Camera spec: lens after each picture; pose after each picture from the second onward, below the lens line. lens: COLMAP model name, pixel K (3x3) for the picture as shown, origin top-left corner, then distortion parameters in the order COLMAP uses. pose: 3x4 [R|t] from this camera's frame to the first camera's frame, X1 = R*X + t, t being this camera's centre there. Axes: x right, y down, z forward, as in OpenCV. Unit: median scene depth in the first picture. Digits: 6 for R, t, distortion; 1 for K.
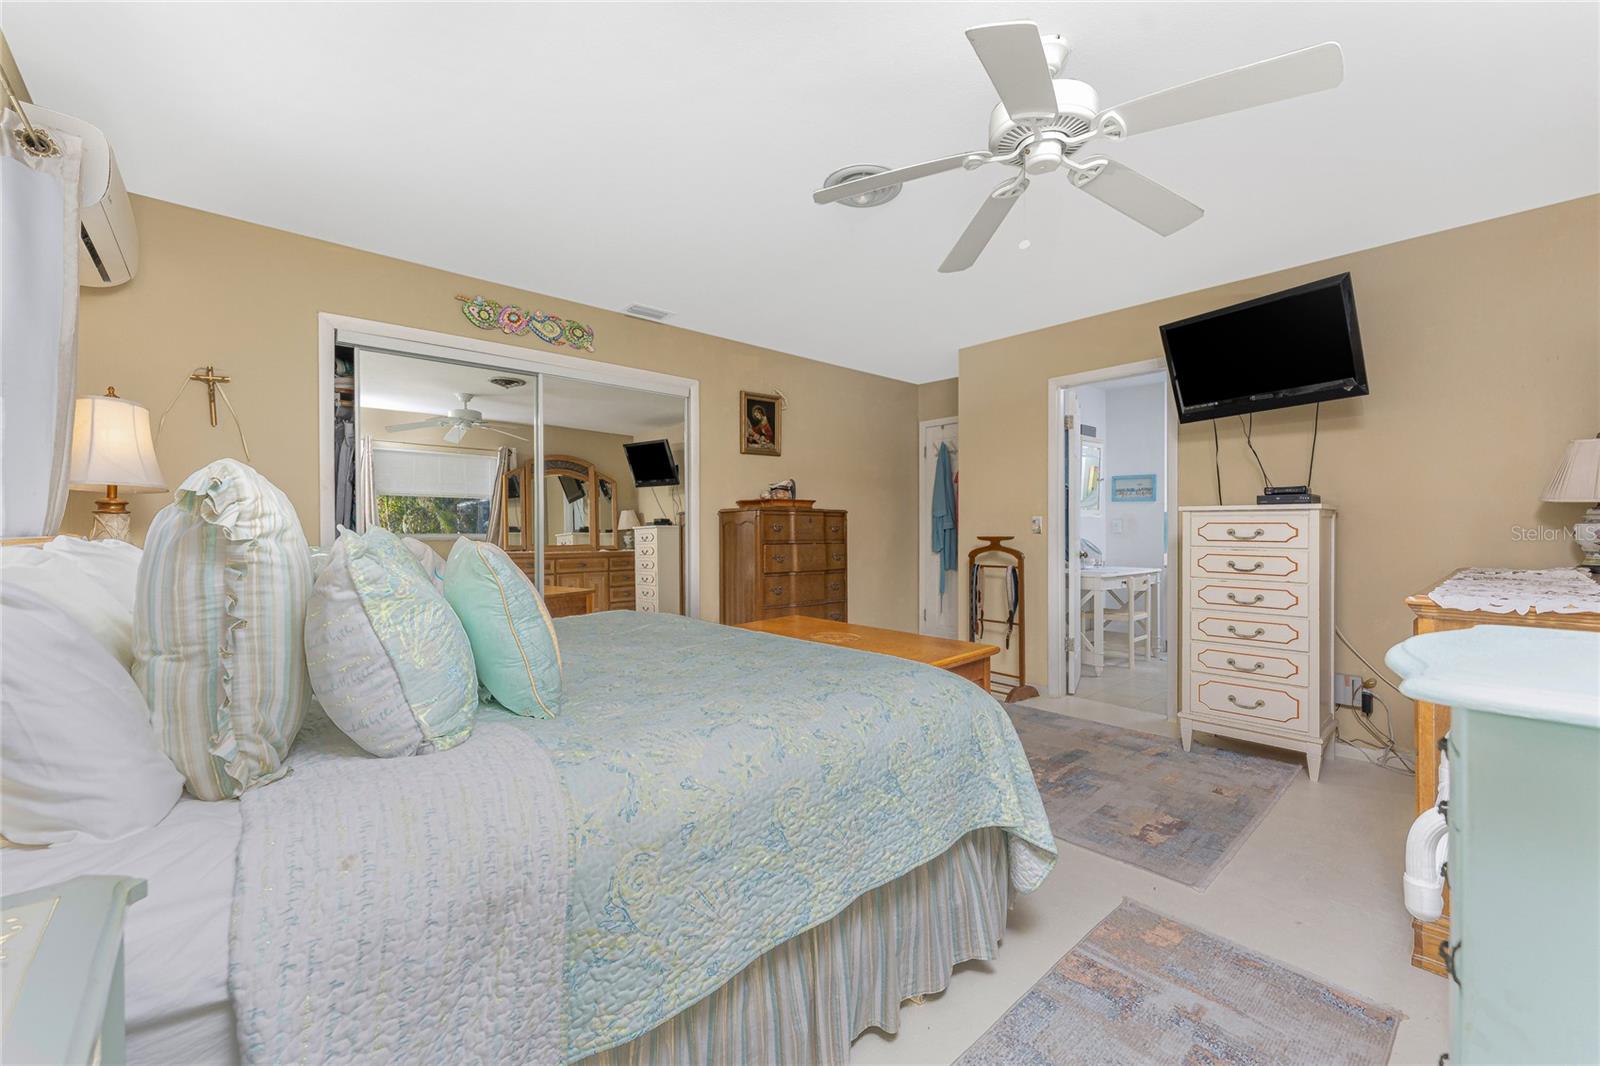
lens RADIAL K [[639.5, 0, 795.9], [0, 639.5, 531.5], [0, 0, 1]] dist [0.001203, -0.000065]
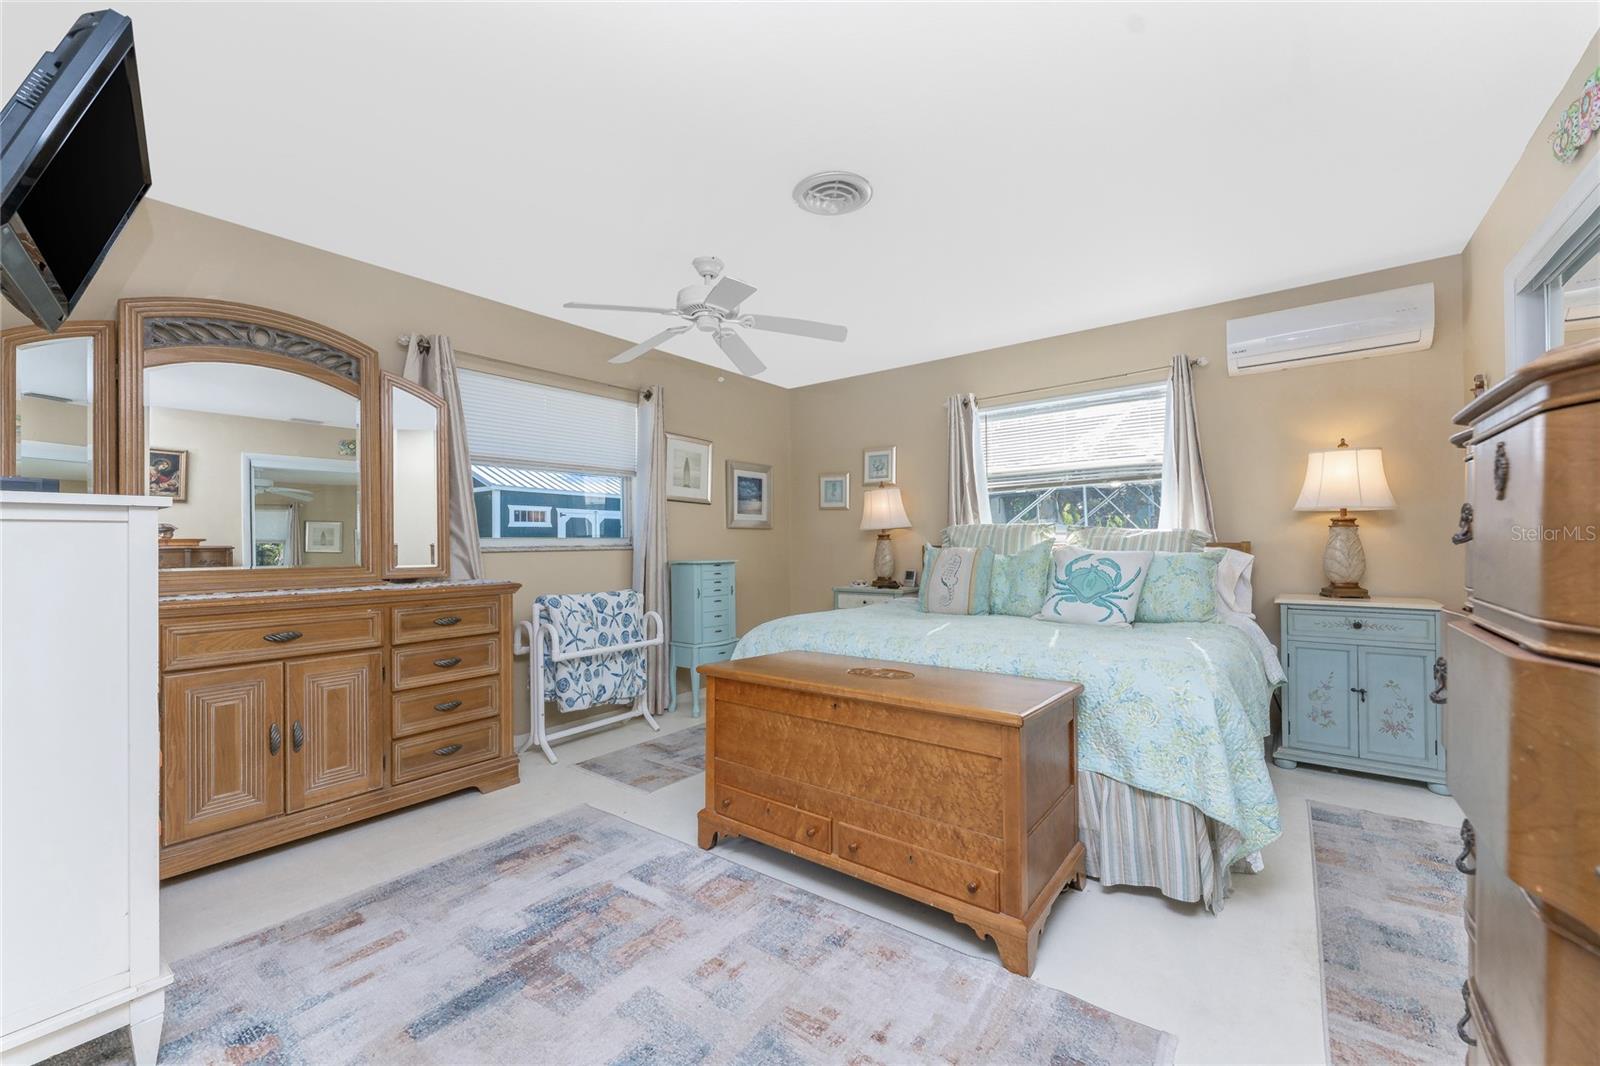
lens RADIAL K [[639.5, 0, 795.9], [0, 639.5, 531.5], [0, 0, 1]] dist [0.001203, -0.000065]
pose [[-0.983738, 0.003577, -0.179571, 0.335661], [0.005050, 0.999957, -0.007747, -0.012495], [0.179536, -0.008528, -0.983714, 1.921906]]
